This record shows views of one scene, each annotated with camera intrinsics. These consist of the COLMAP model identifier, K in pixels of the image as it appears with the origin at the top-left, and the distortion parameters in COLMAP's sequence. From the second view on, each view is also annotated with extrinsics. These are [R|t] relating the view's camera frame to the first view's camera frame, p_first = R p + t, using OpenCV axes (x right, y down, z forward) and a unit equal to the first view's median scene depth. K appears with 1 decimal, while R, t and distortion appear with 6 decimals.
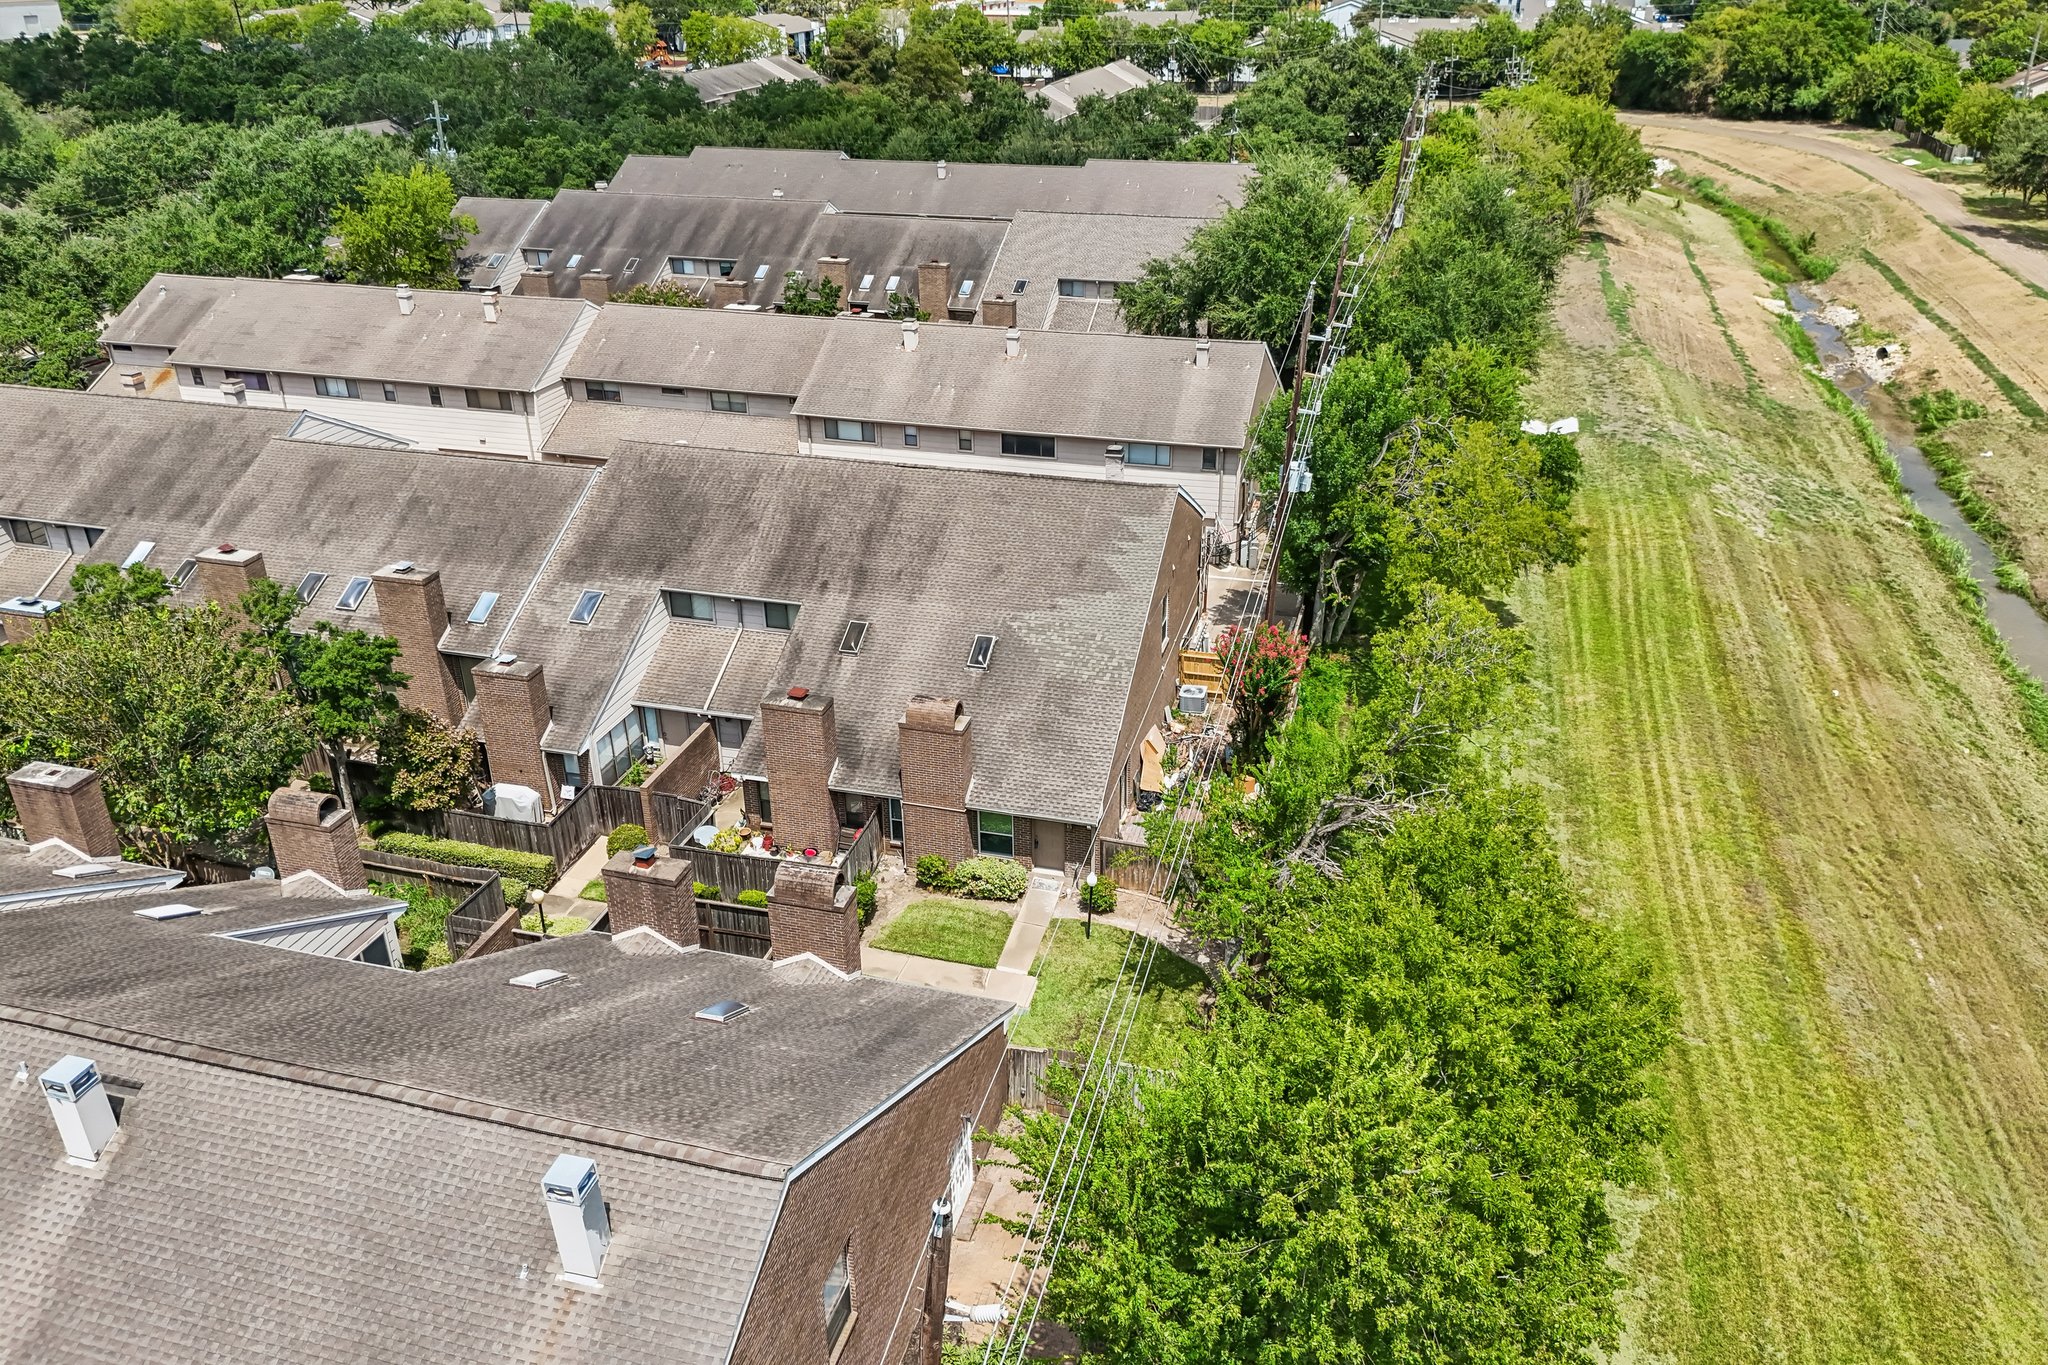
lens RADIAL K [[1593.5, 0, 1024.0], [0, 1593.5, 682.5], [0, 0, 1]] dist [0.065516, -0.077031]
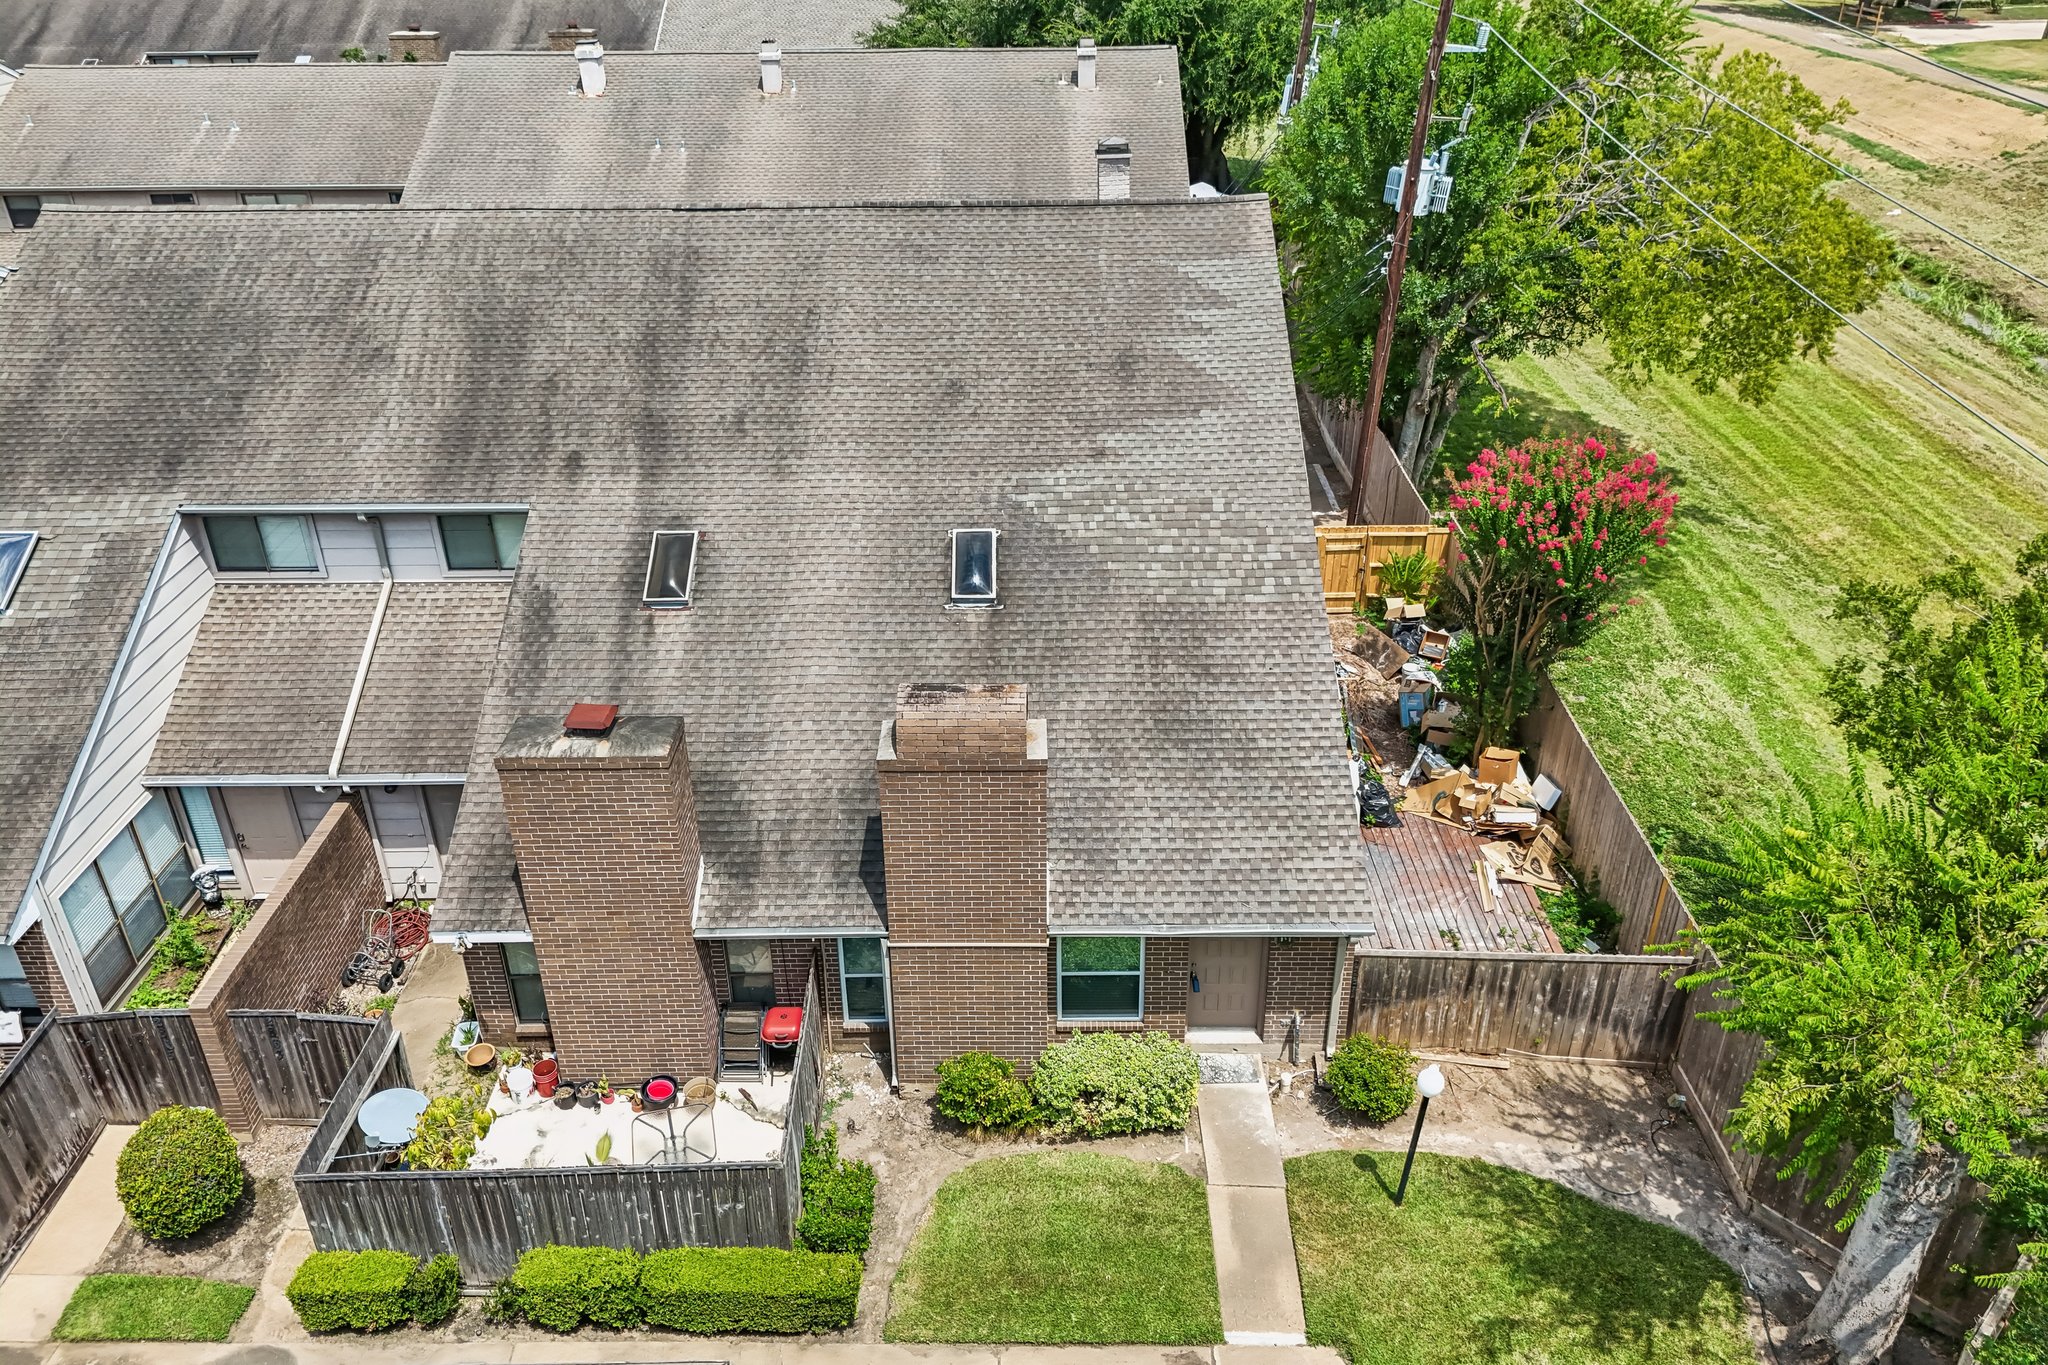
lens RADIAL K [[1541.3, 0, 1024.0], [0, 1541.3, 682.5], [0, 0, 1]] dist [0.063242, -0.073472]
pose [[0.963513, -0.132722, 0.232438, -0.078034], [0.120315, 0.990484, 0.066828, -0.009123], [-0.239095, -0.036424, 0.970313, 0.374892]]
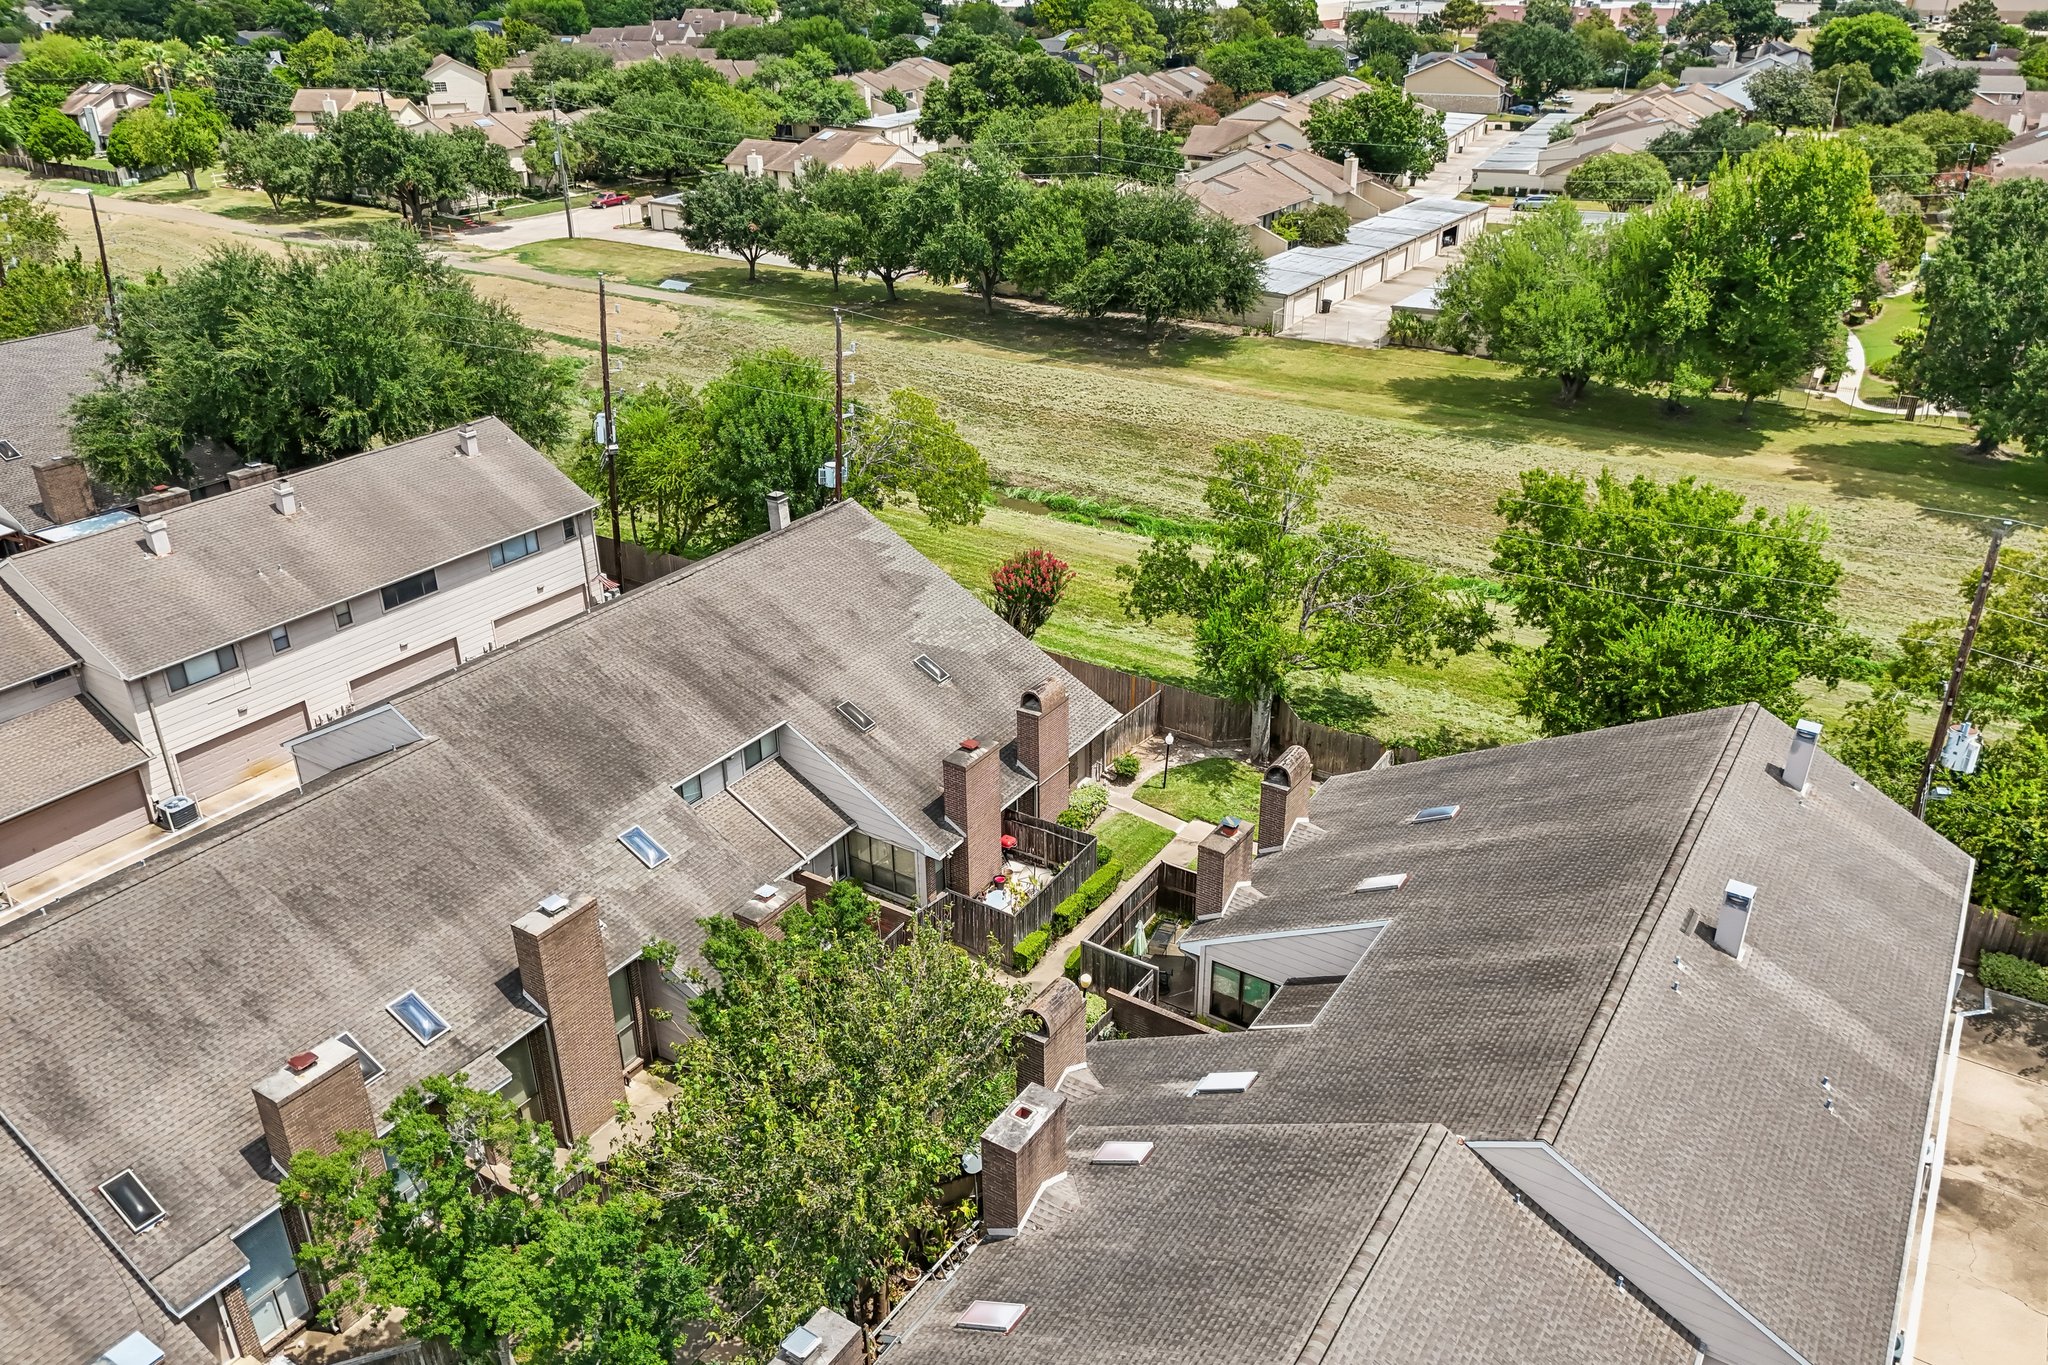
lens RADIAL K [[1527.3, 0, 1023.0], [0, 1527.3, 642.7], [0, 0, 1]] dist [0.062331, -0.070620]
pose [[0.290815, -0.393257, 0.872225, -0.623447], [0.416446, 0.872769, 0.254652, -0.187465], [-0.861394, 0.289178, 0.417584, 0.318892]]
